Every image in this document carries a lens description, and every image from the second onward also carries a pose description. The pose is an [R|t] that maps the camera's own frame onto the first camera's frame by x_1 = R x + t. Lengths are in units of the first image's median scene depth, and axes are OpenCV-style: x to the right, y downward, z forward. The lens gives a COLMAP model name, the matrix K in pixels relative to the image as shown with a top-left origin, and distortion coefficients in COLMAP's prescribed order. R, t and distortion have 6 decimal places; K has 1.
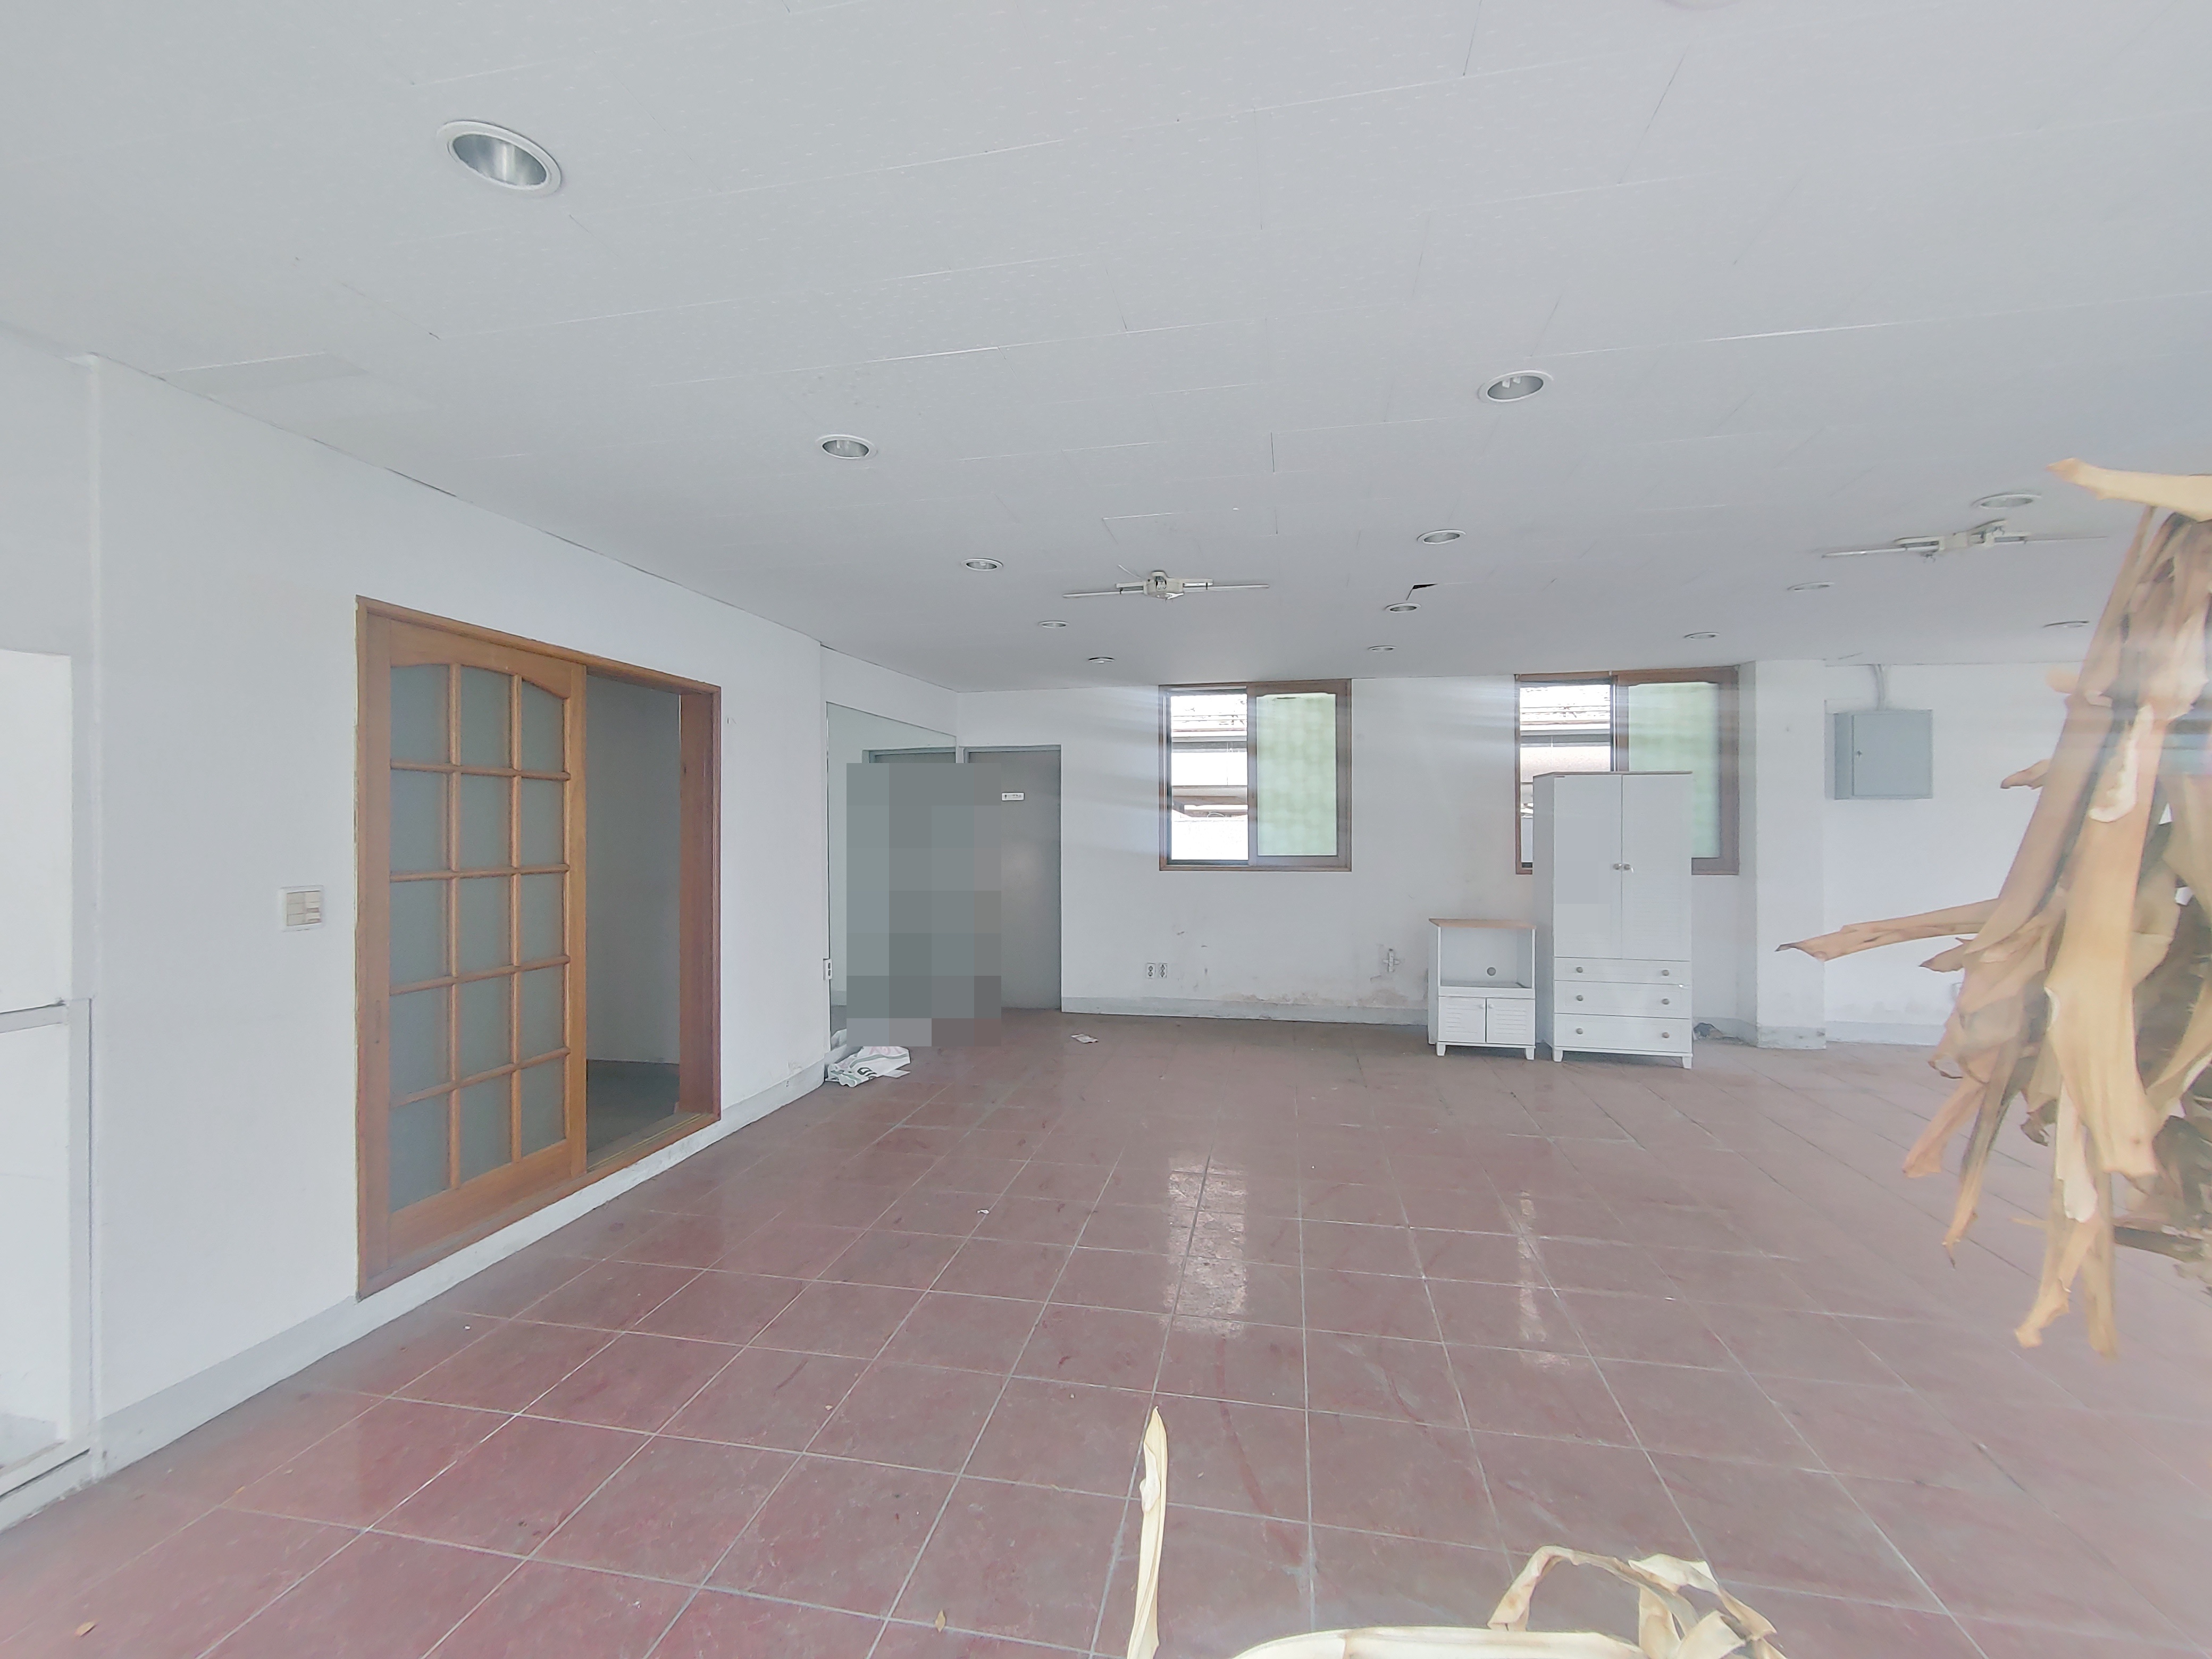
lens RADIAL K [[937.9, 0, 1106.0], [0, 937.9, 829.5], [0, 0, 1]] dist [0.004086, 0.000316]
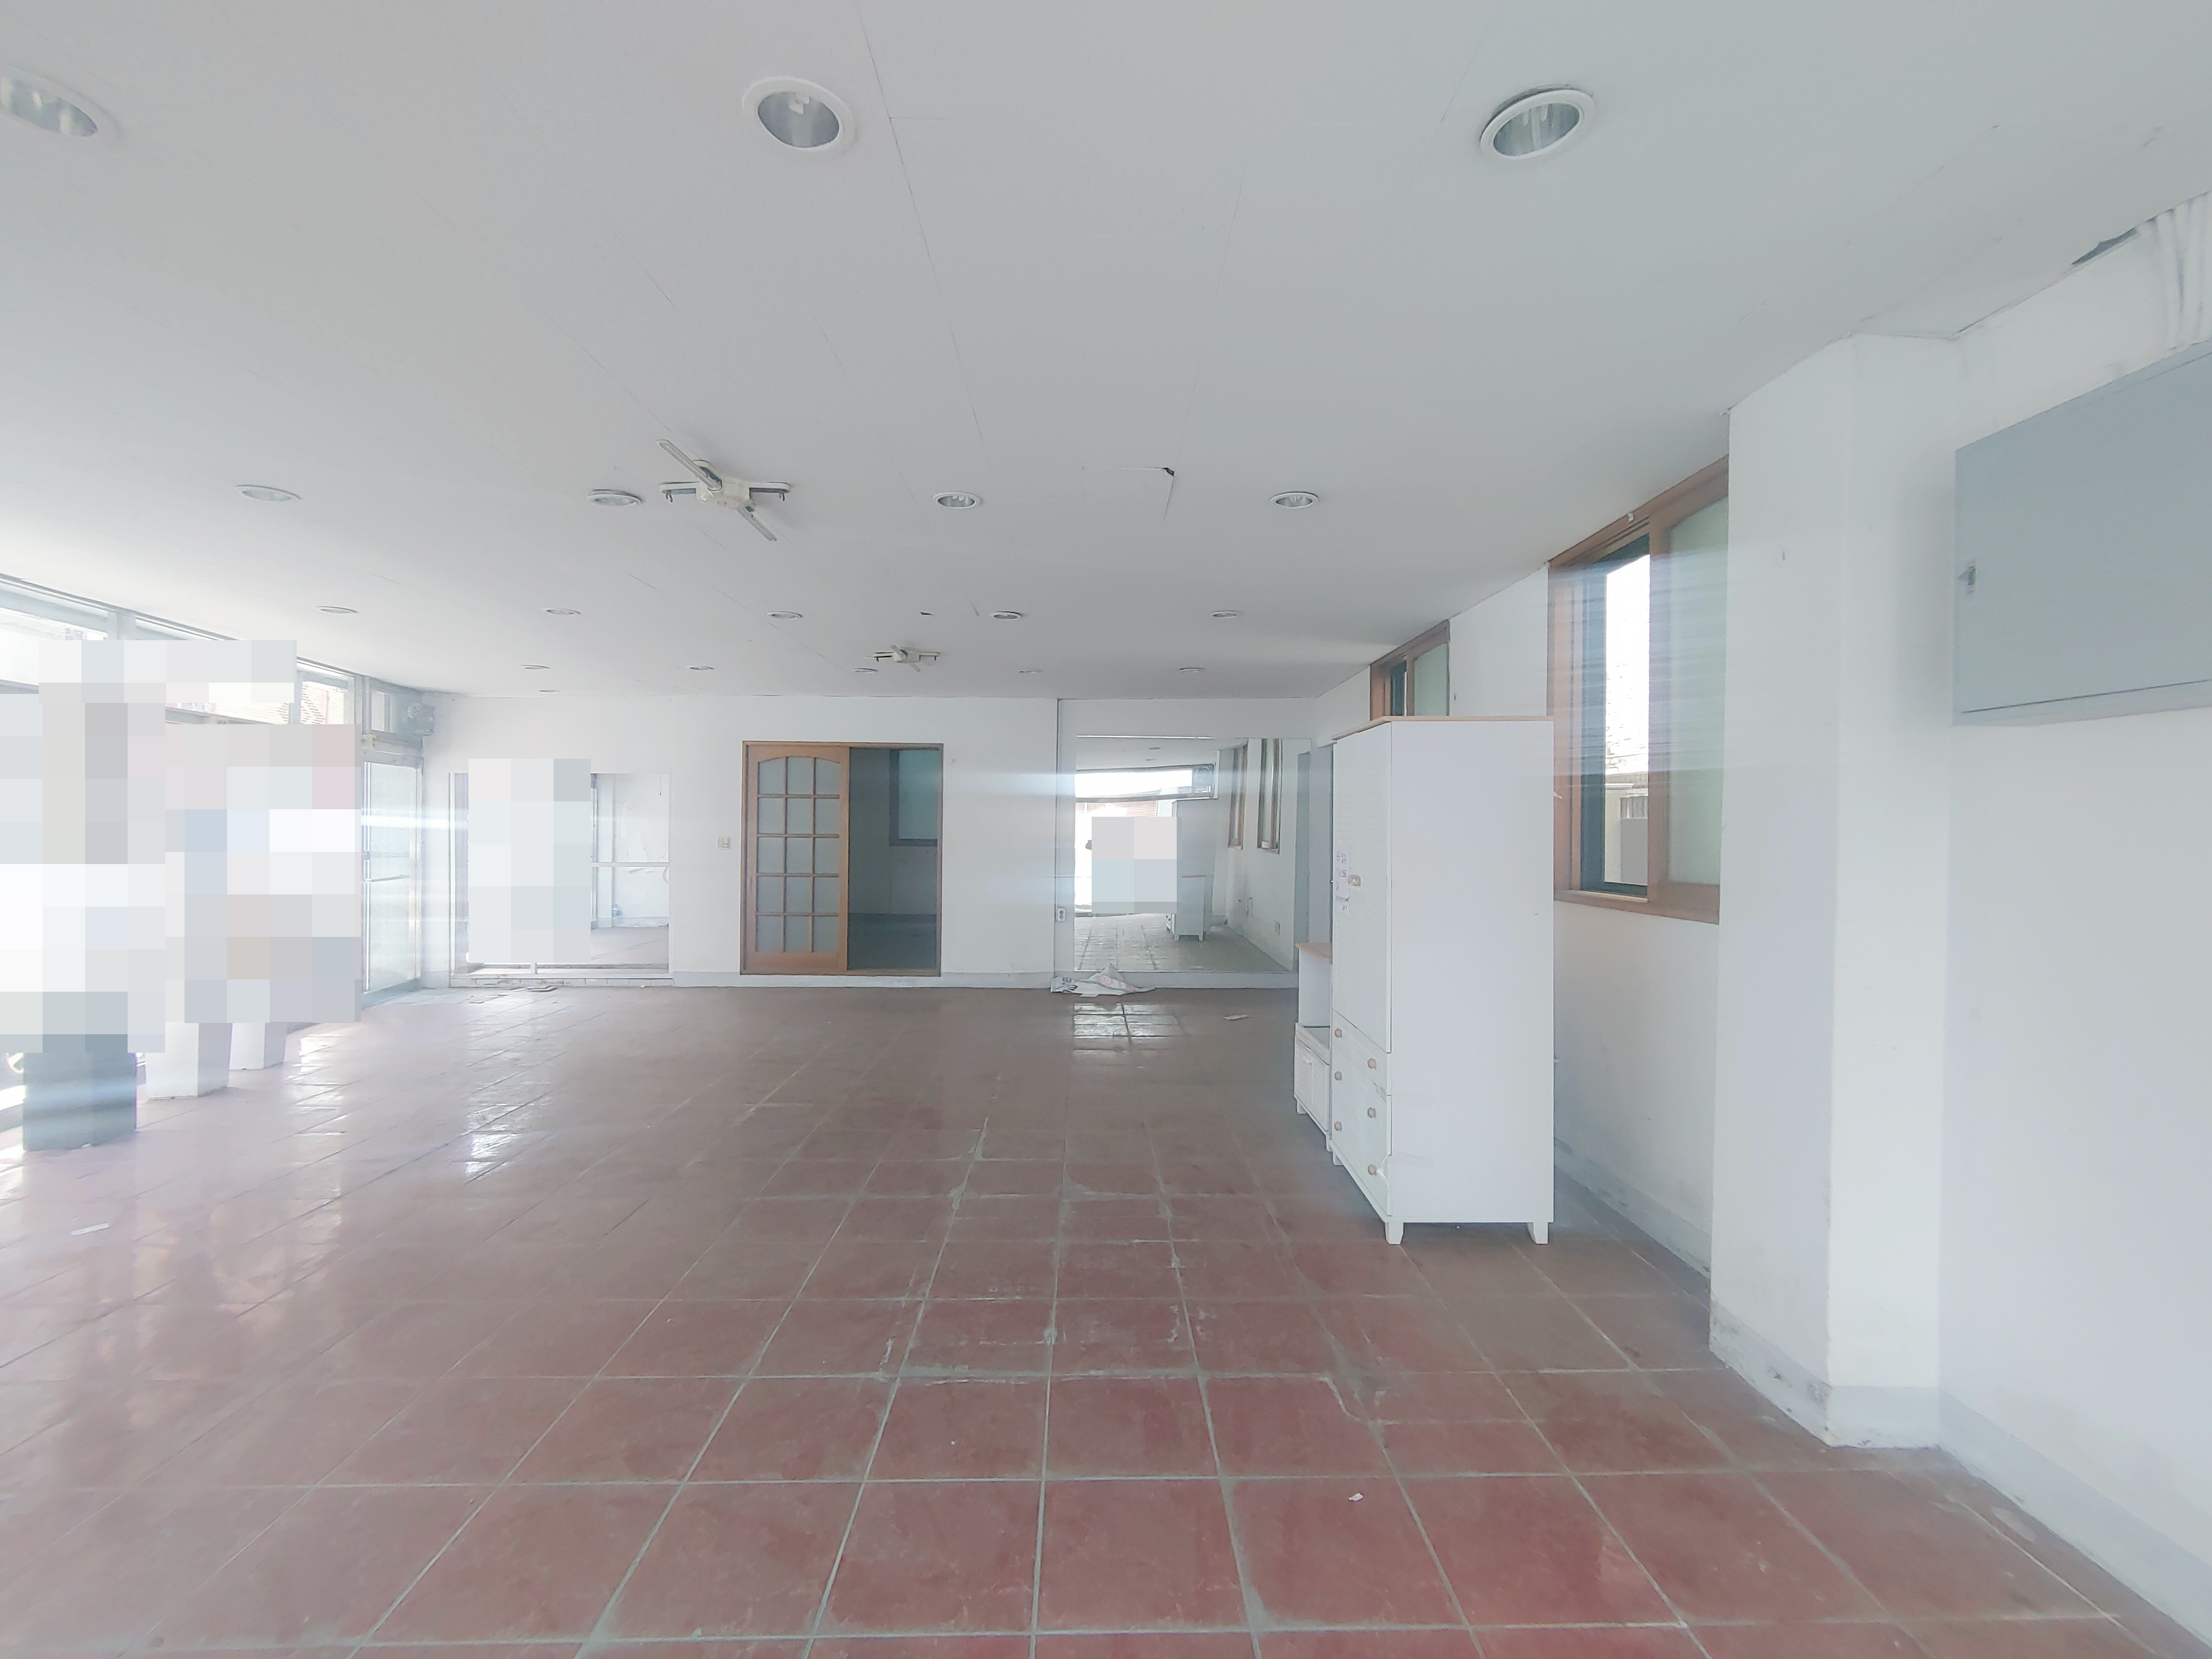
lens RADIAL K [[938.1, 0, 1102.3], [0, 938.1, 822.7], [0, 0, 1]] dist [0.002947, 0.000211]
pose [[0.211050, -0.000062, -0.977475, 1.102961], [-0.010172, 0.999946, -0.002259, 0.004697], [0.977422, 0.010420, 0.211038, 0.689255]]
